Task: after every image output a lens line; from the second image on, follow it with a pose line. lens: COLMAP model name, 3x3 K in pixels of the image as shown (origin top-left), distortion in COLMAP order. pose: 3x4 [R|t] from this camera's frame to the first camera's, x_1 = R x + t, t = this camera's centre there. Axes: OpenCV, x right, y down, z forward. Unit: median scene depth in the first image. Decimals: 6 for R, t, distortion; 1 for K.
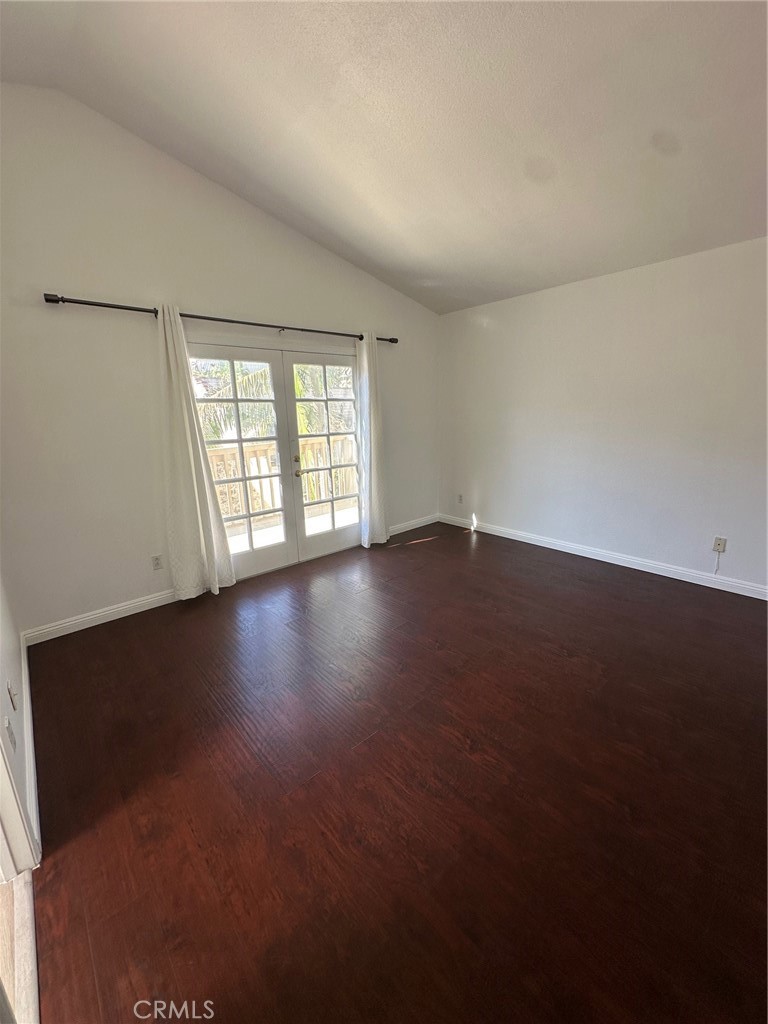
lens RADIAL K [[412.8, 0, 384.5], [0, 412.8, 508.9], [0, 0, 1]] dist [0.001650, 0.000295]
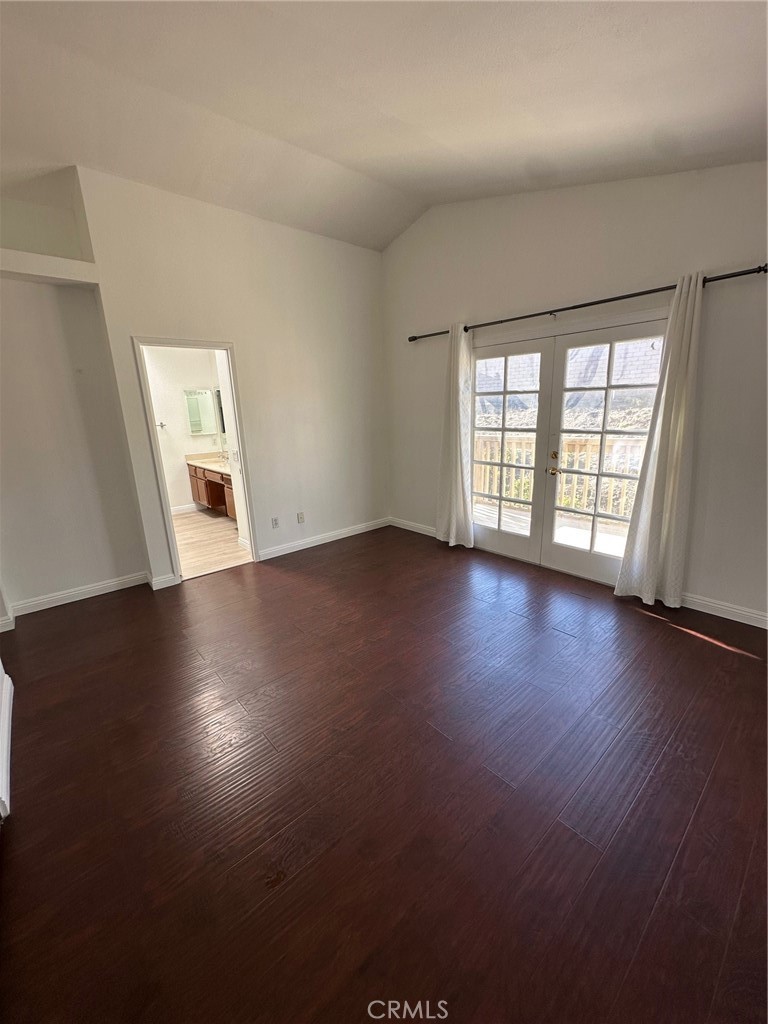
lens RADIAL K [[412.8, 0, 386.7], [0, 412.8, 507.0], [0, 0, 1]] dist [0.001650, 0.000295]
pose [[-0.010819, 0.259483, -0.965687, 0.696535], [-0.208783, 0.943872, 0.255960, -0.169077], [0.977902, 0.204389, 0.043964, 0.624622]]
